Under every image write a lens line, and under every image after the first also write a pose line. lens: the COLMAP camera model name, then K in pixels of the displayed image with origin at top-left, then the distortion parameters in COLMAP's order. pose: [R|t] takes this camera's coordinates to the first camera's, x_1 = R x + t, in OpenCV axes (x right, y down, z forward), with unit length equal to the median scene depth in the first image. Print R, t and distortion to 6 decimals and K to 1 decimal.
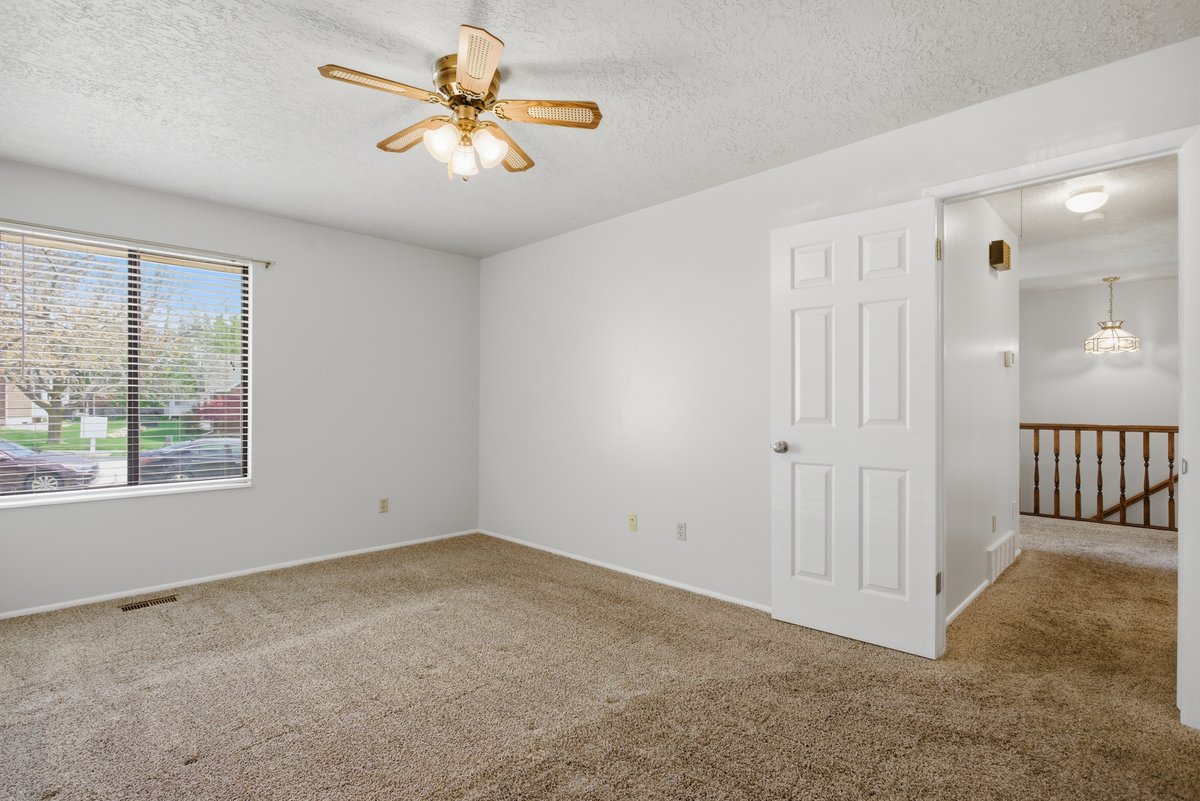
lens RADIAL K [[571.5, 0, 596.0], [0, 571.5, 402.0], [0, 0, 1]] dist [-0.002254, 0.000066]
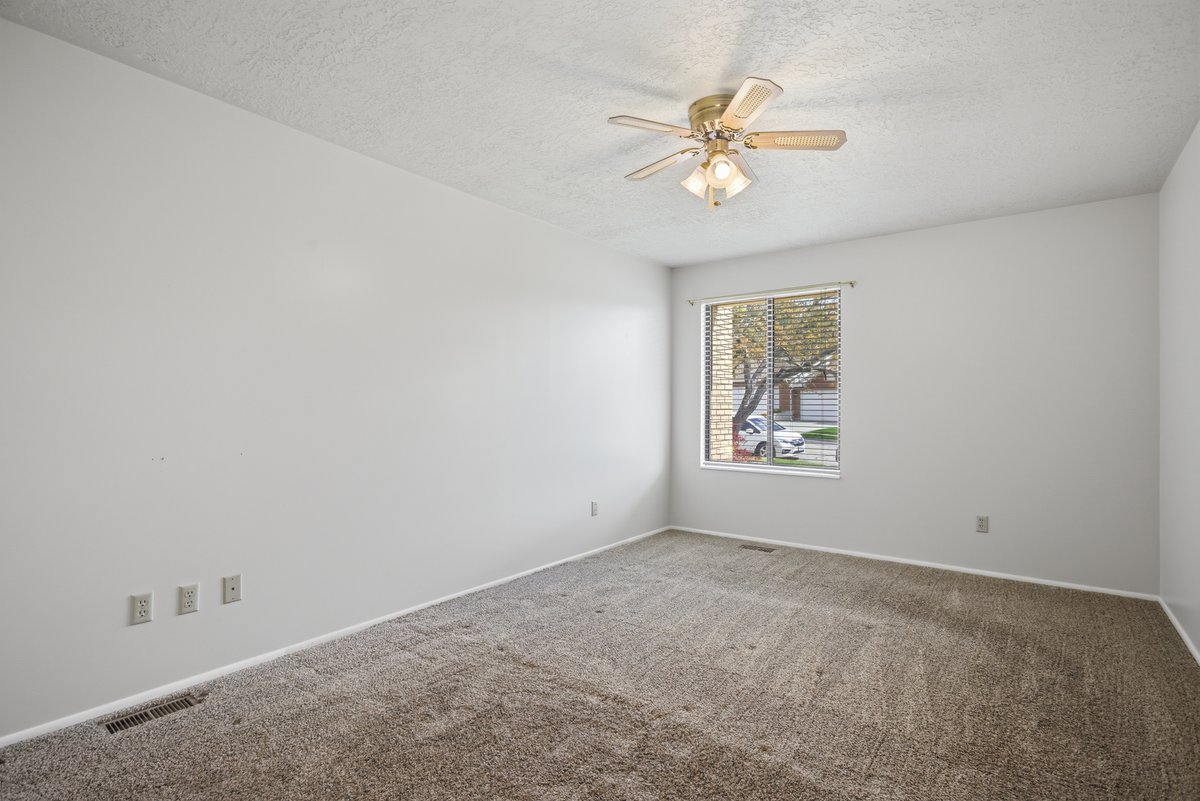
lens RADIAL K [[571.5, 0, 596.0], [0, 571.5, 402.0], [0, 0, 1]] dist [-0.002254, 0.000066]
pose [[0.142716, -0.007737, -0.989733, 0.546771], [0.001931, 0.999970, -0.007538, 0.000704], [0.989762, -0.000835, 0.142726, 0.397018]]
